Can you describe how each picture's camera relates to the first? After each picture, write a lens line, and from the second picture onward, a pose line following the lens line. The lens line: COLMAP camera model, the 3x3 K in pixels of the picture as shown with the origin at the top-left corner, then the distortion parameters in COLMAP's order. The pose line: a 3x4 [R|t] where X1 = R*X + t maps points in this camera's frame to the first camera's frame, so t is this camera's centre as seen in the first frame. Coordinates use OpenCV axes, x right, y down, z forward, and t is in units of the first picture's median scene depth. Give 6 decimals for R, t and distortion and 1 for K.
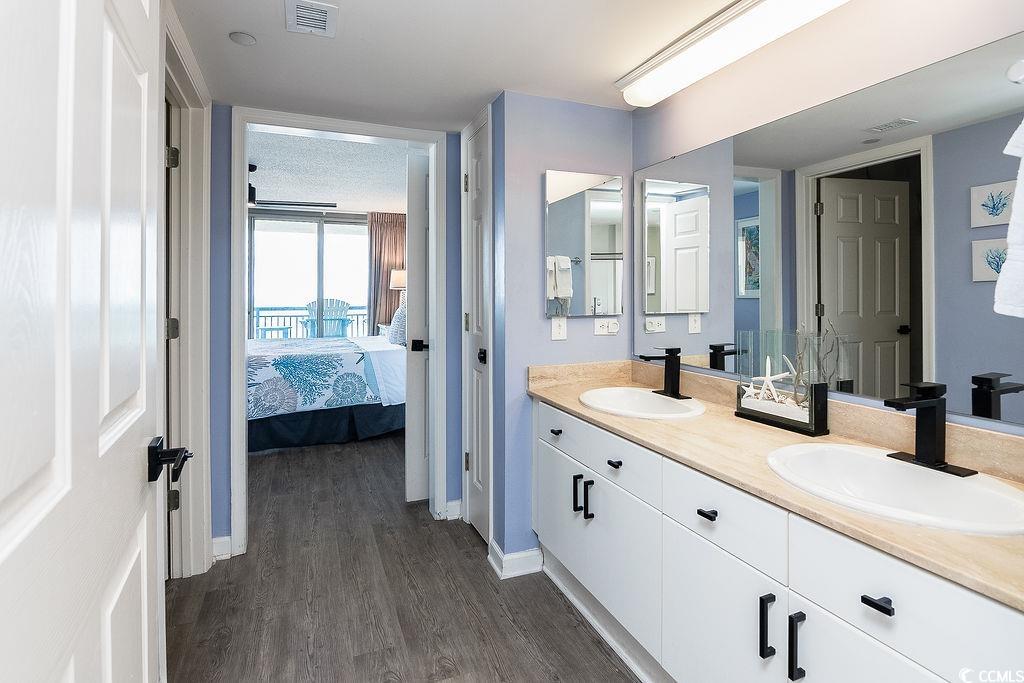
lens RADIAL K [[509.5, 0, 509.5], [0, 509.5, 294.7], [0, 0, 1]] dist [-0.027408, -0.000328]
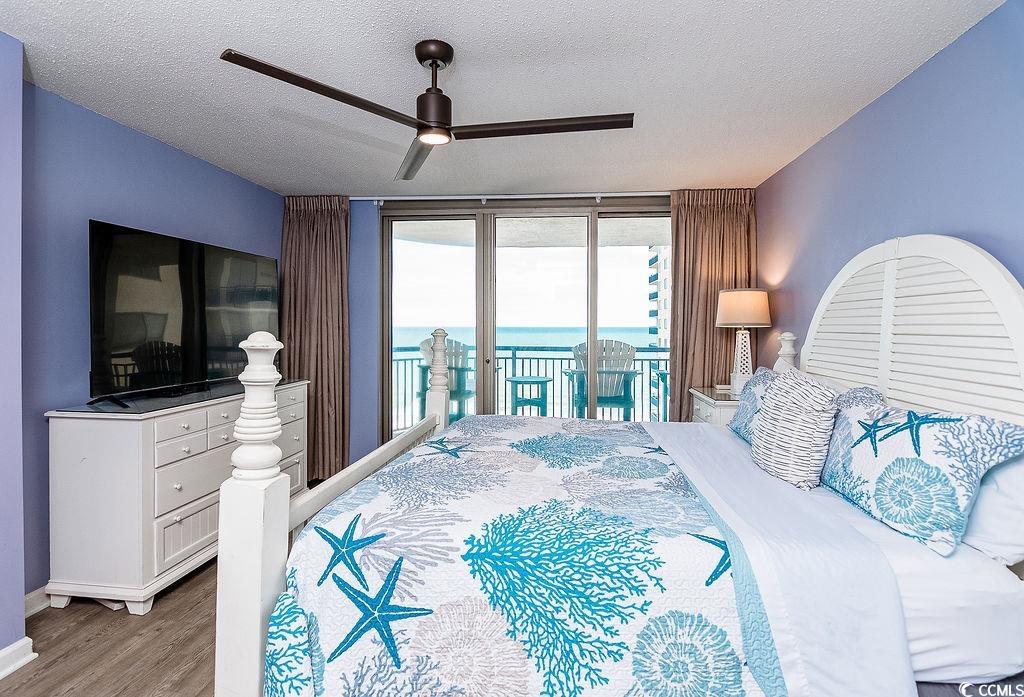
lens RADIAL K [[506.8, 0, 517.8], [0, 506.8, 329.2], [0, 0, 1]] dist [-0.002487, -0.000737]
pose [[0.878504, 0.008646, -0.477656, -0.258564], [-0.003719, 0.999930, 0.011260, -0.022091], [0.477720, -0.008116, 0.878475, 0.680529]]
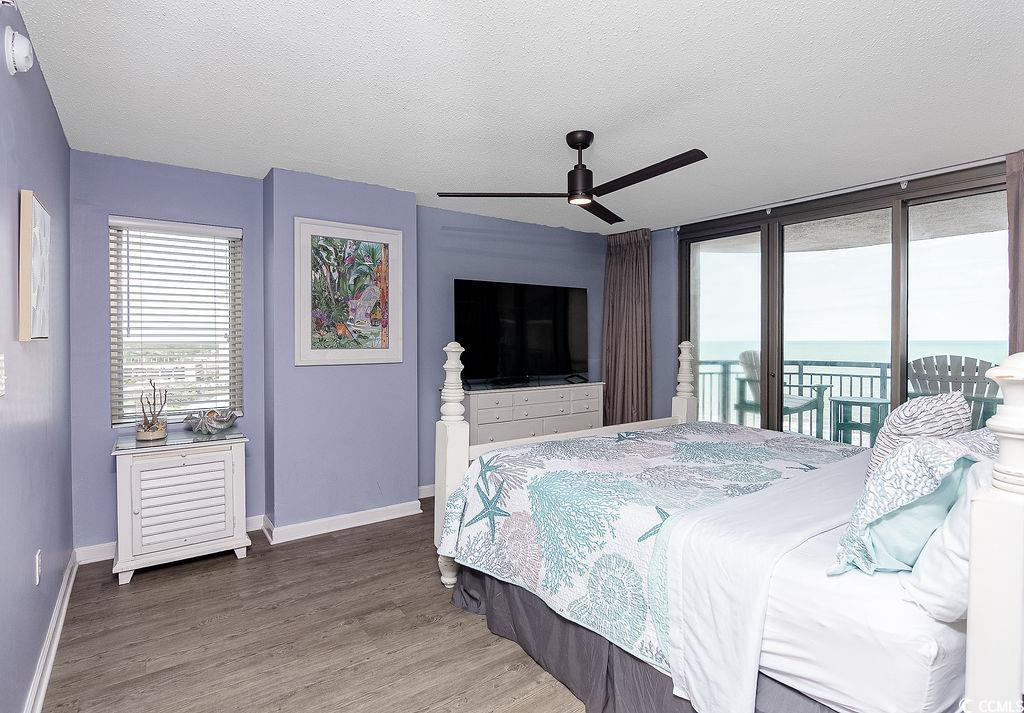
lens RADIAL K [[515.5, 0, 510.9], [0, 515.5, 341.0], [0, 0, 1]] dist [0.000984, 0.000317]
pose [[0.235736, 0.005915, -0.971799, 0.061312], [0.002822, 0.999973, 0.006771, -0.021128], [0.971813, -0.004339, 0.235713, 0.815757]]
